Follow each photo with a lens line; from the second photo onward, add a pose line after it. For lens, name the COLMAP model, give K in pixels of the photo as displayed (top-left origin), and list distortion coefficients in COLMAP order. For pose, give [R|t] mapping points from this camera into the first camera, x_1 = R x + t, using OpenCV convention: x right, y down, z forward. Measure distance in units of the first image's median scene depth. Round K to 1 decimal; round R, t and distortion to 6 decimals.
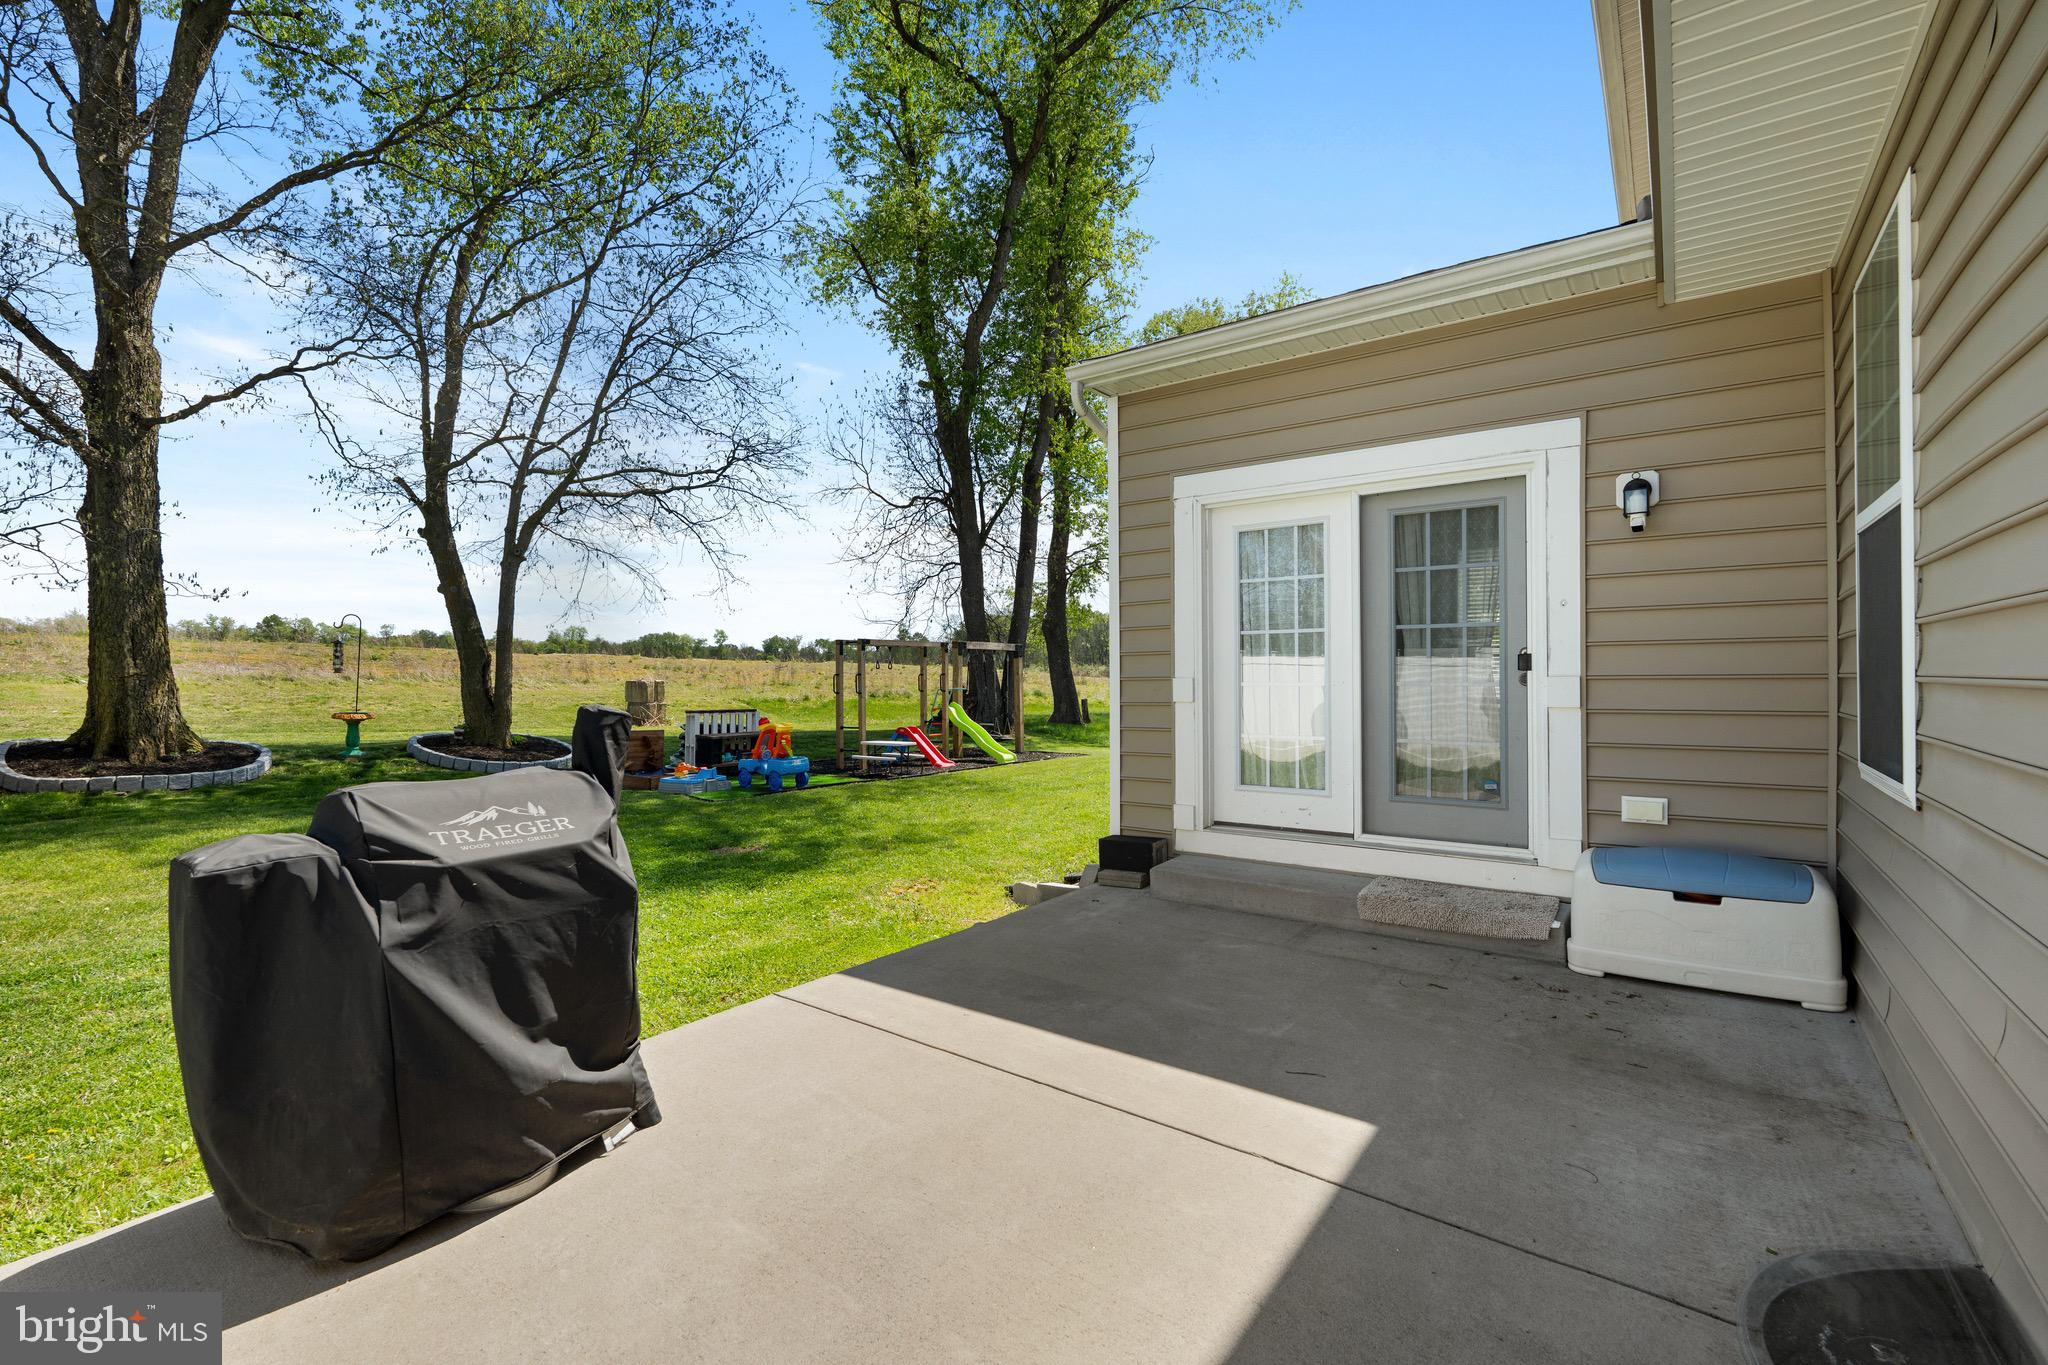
lens RADIAL K [[904.5, 0, 1020.8], [0, 904.5, 671.8], [0, 0, 1]] dist [-0.001228, -0.000182]
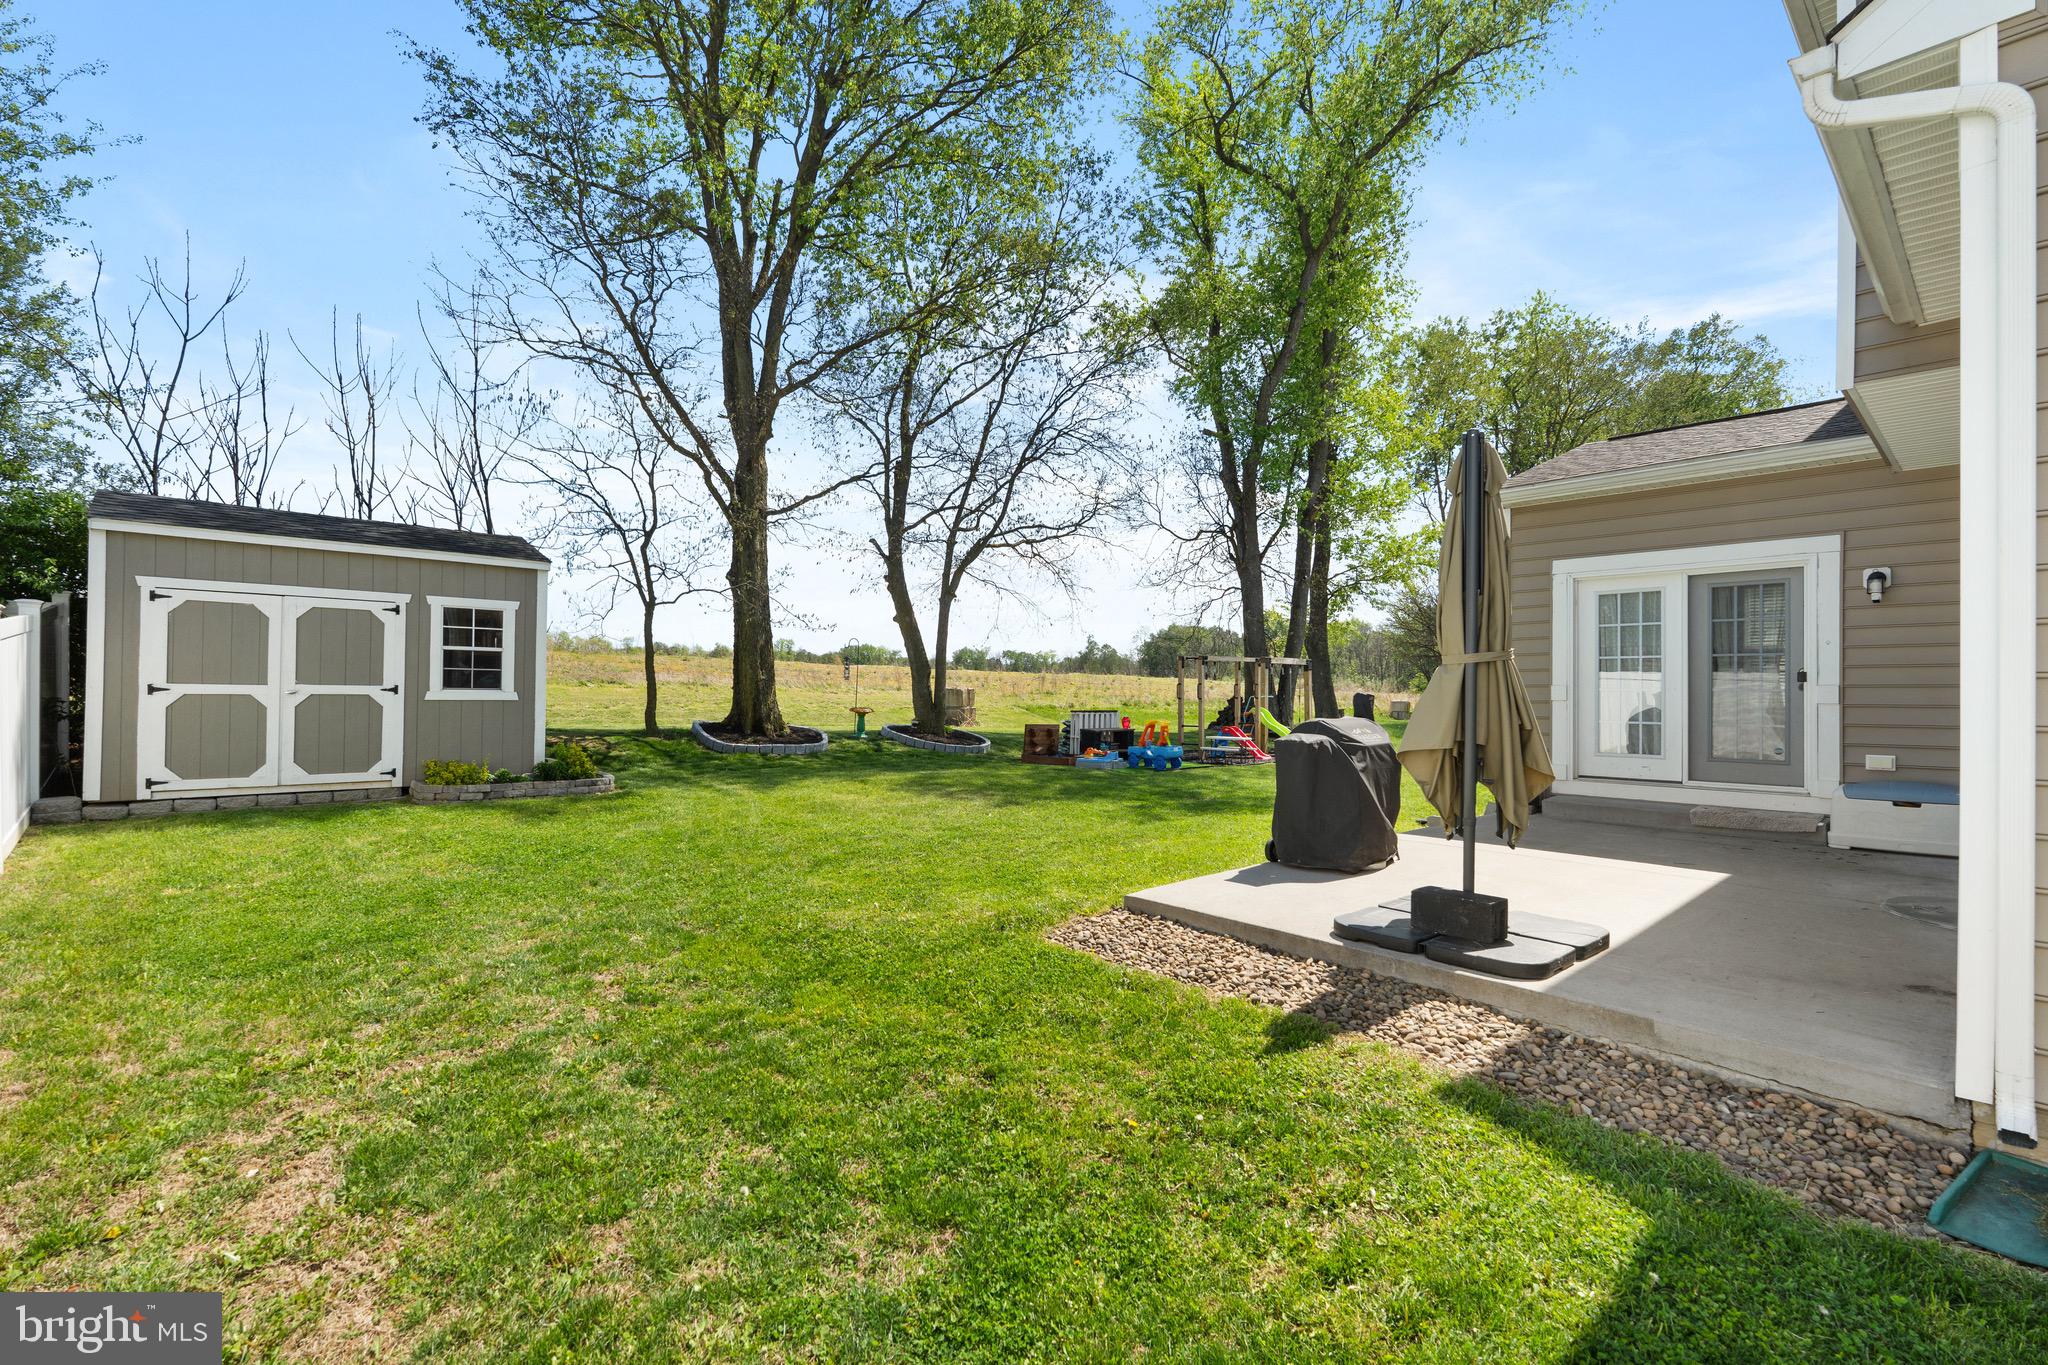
lens RADIAL K [[924.4, 0, 1024.0], [0, 924.4, 682.5], [0, 0, 1]] dist [0.003224, 0.001074]
pose [[0.981119, 0.006683, -0.193292, -0.188953], [-0.006961, 0.999975, -0.000759, 0.003929], [0.193282, 0.002090, 0.981141, -0.346863]]
